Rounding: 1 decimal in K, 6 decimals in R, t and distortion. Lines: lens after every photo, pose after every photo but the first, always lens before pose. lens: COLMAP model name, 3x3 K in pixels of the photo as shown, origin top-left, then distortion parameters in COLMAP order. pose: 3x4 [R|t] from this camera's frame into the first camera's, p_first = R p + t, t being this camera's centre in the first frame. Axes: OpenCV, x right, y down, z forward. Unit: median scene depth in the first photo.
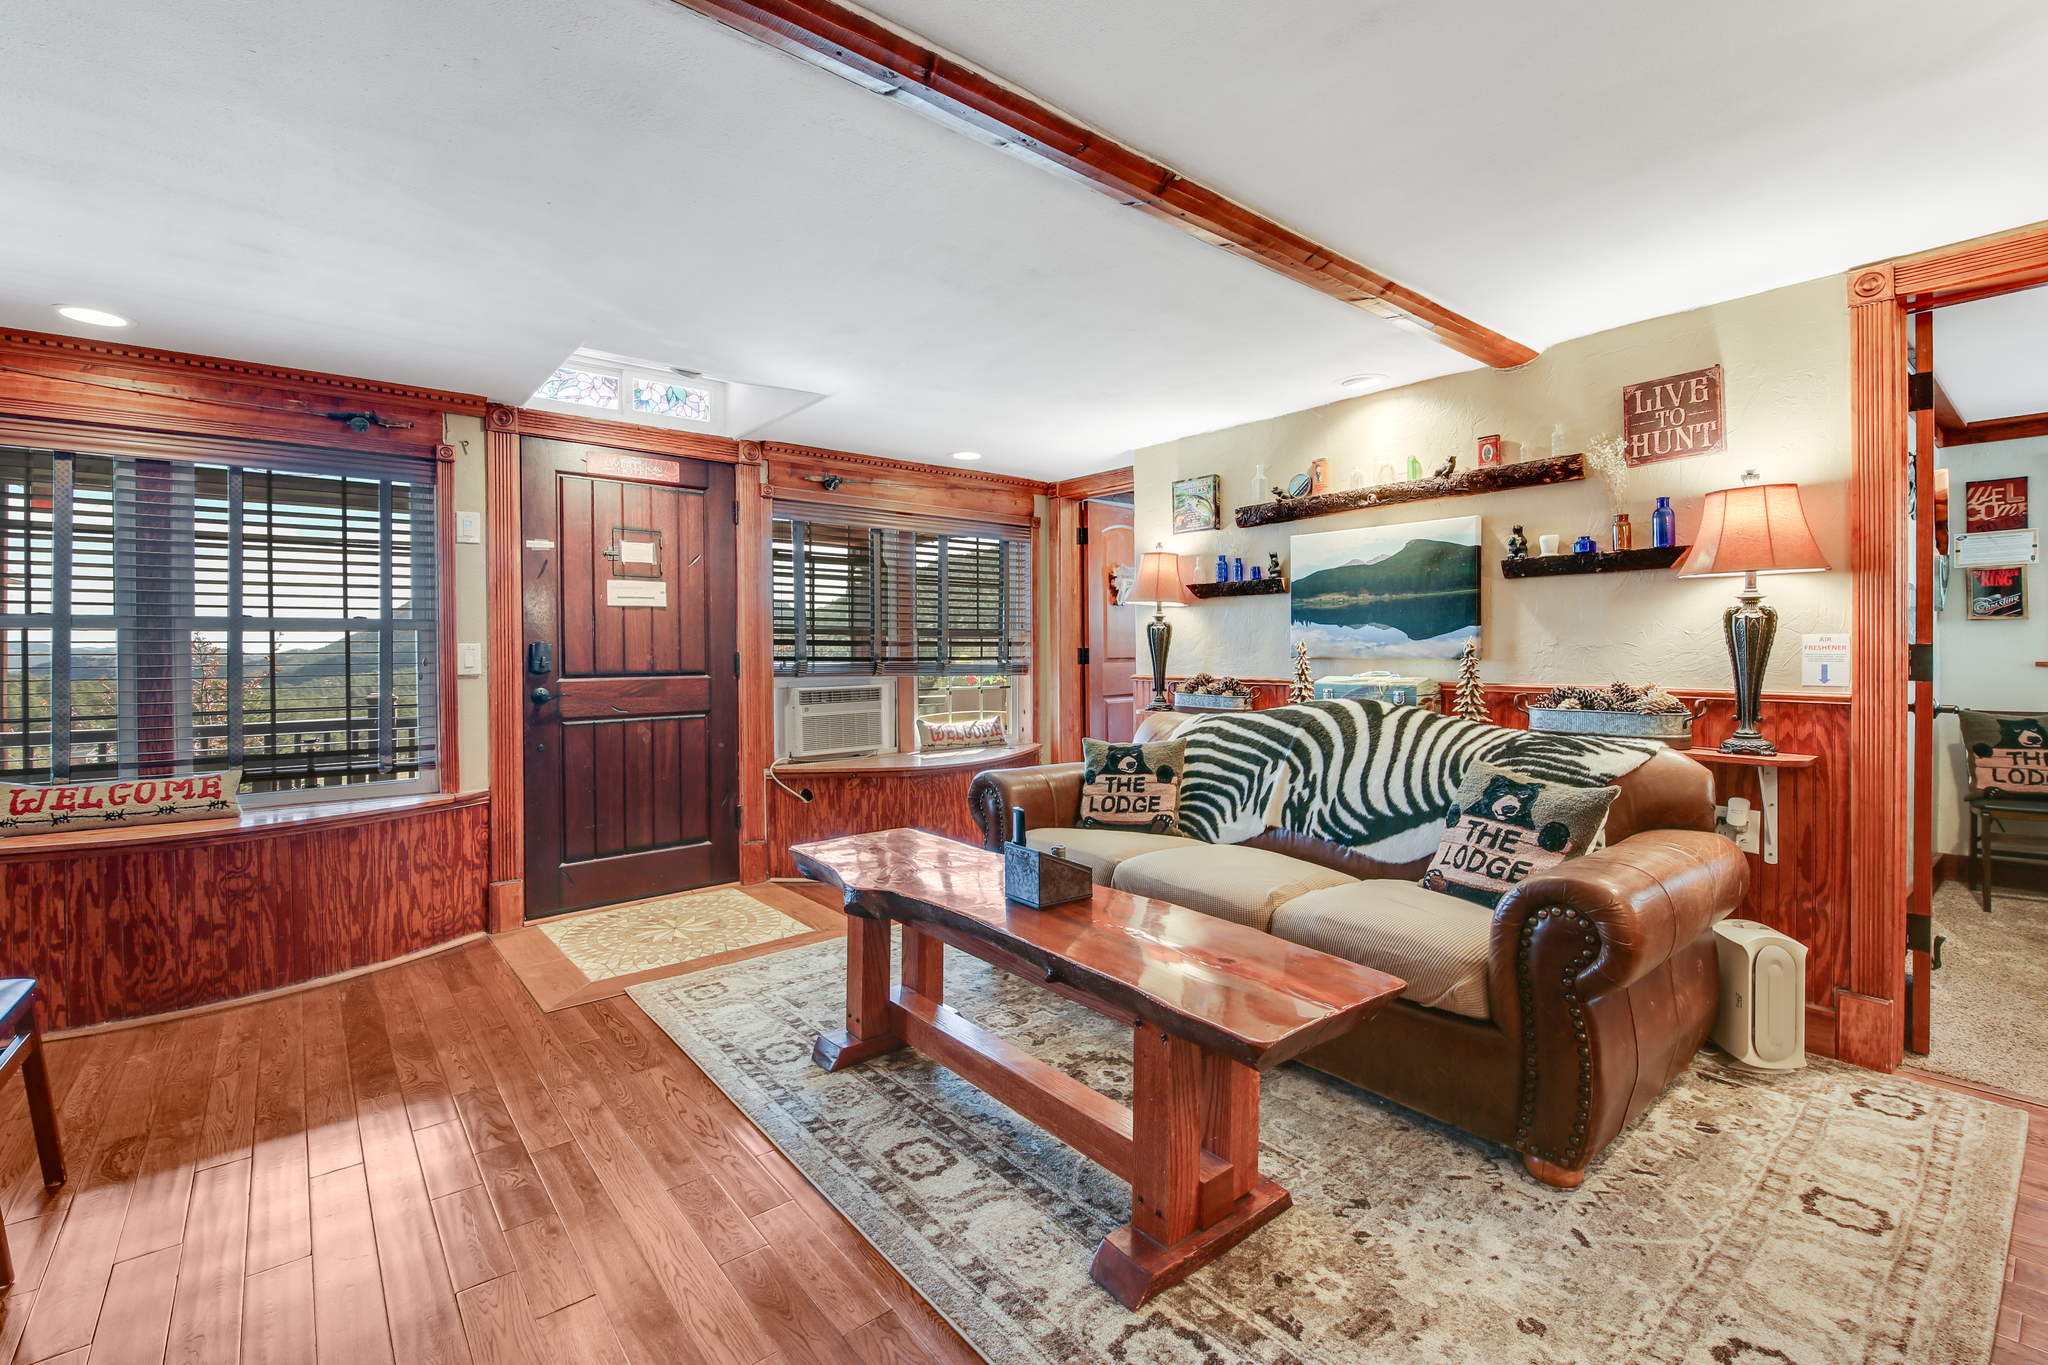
lens RADIAL K [[881.3, 0, 1045.8], [0, 881.3, 655.7], [0, 0, 1]] dist [0.002147, -0.007771]
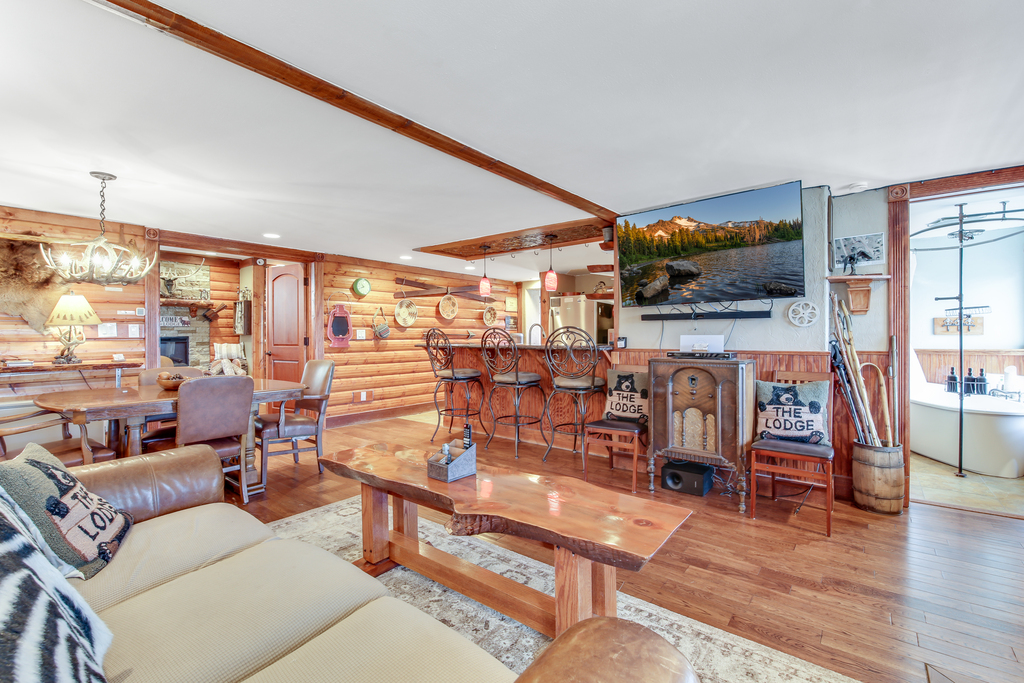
lens RADIAL K [[450.2, 0, 518.6], [0, 450.2, 338.7], [0, 0, 1]] dist [-0.008529, -0.003371]
pose [[-0.978777, 0.008987, -0.204732, 0.034961], [0.006598, 0.999902, 0.012347, -0.010653], [0.204823, 0.010734, -0.978740, 1.206964]]
